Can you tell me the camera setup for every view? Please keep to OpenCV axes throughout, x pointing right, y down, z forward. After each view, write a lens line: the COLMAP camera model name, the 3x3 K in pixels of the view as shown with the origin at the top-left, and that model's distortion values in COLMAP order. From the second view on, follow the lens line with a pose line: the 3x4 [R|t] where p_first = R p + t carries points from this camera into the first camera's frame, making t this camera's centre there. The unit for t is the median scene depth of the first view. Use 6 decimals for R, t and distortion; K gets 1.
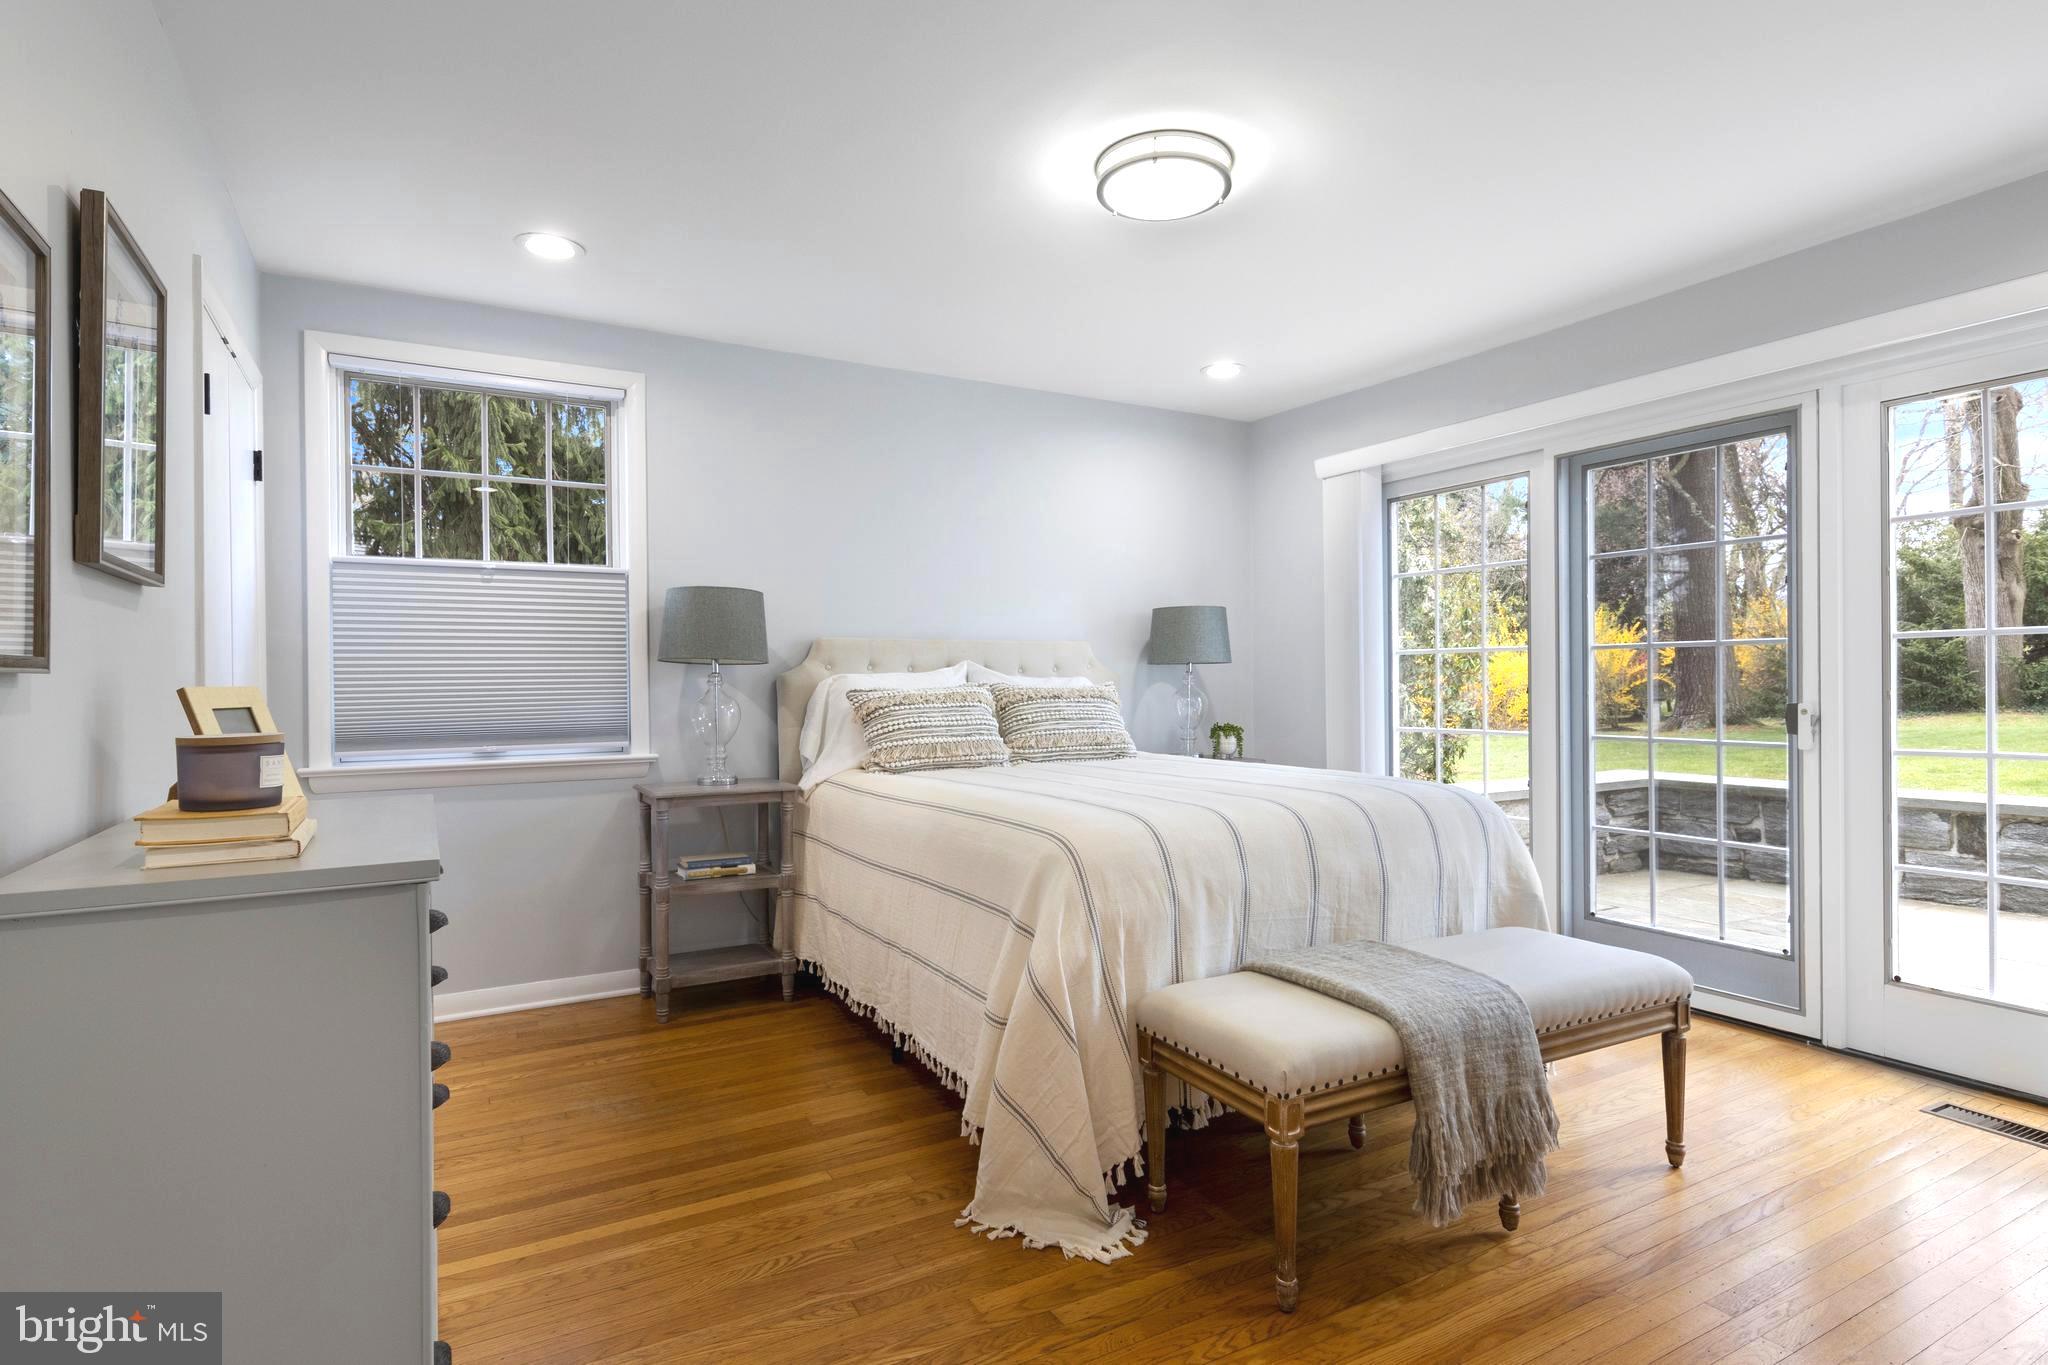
lens RADIAL K [[1039.7, 0, 1025.2], [0, 1039.7, 683.5], [0, 0, 1]] dist [0.017297, -0.008918]
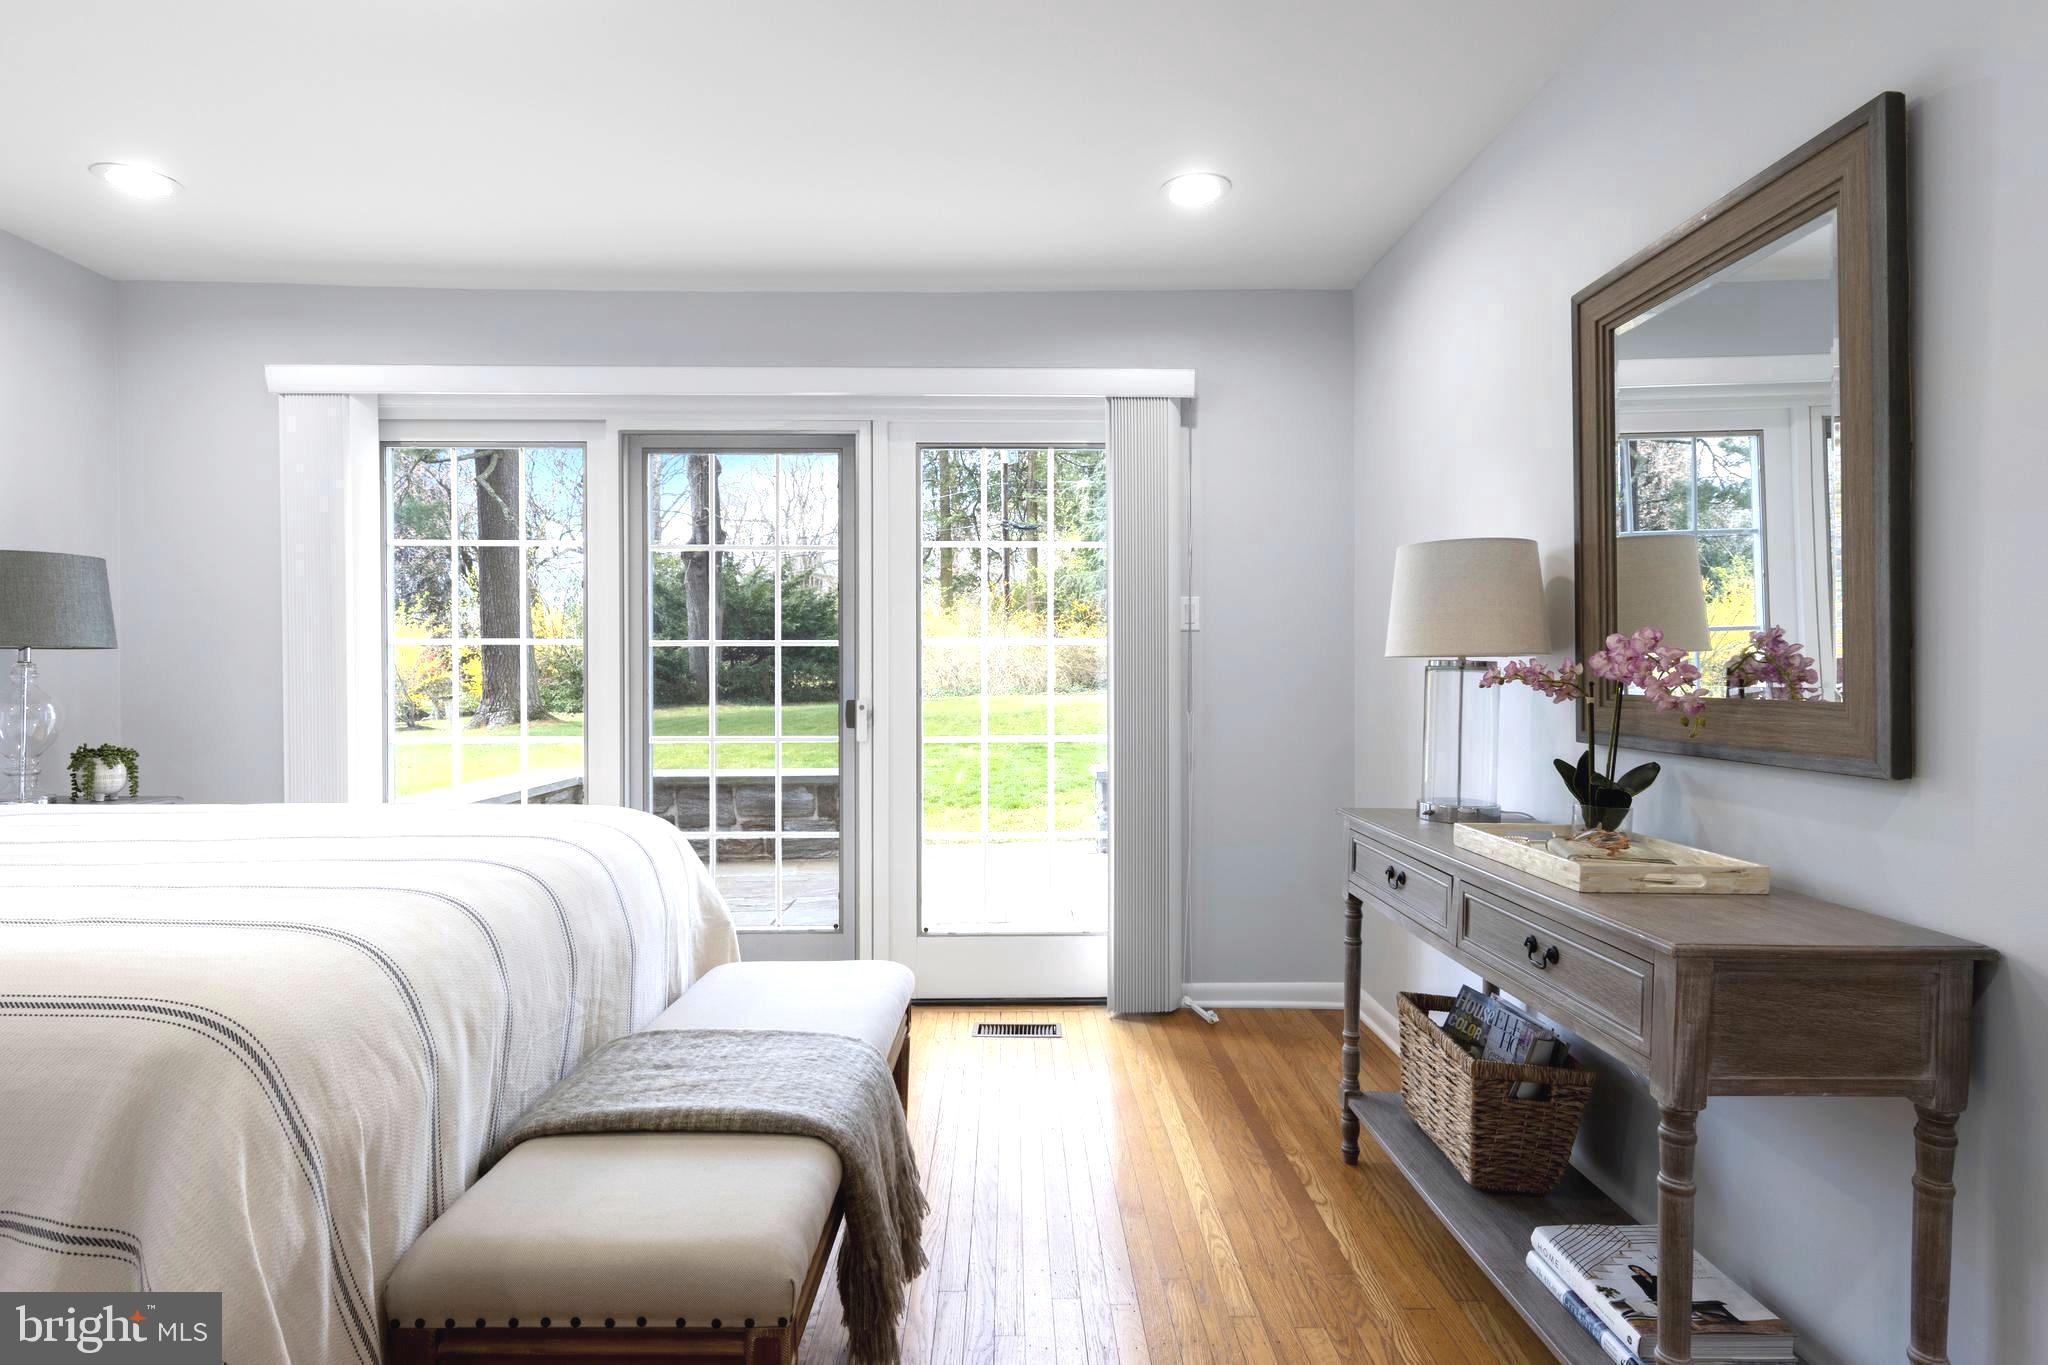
lens RADIAL K [[1039.7, 0, 1025.2], [0, 1039.7, 683.5], [0, 0, 1]] dist [0.017297, -0.008918]
pose [[0.486519, -0.000965, 0.873670, -0.138163], [-0.000759, 0.999999, 0.001527, -0.000349], [-0.873670, -0.001406, 0.486517, 0.309235]]
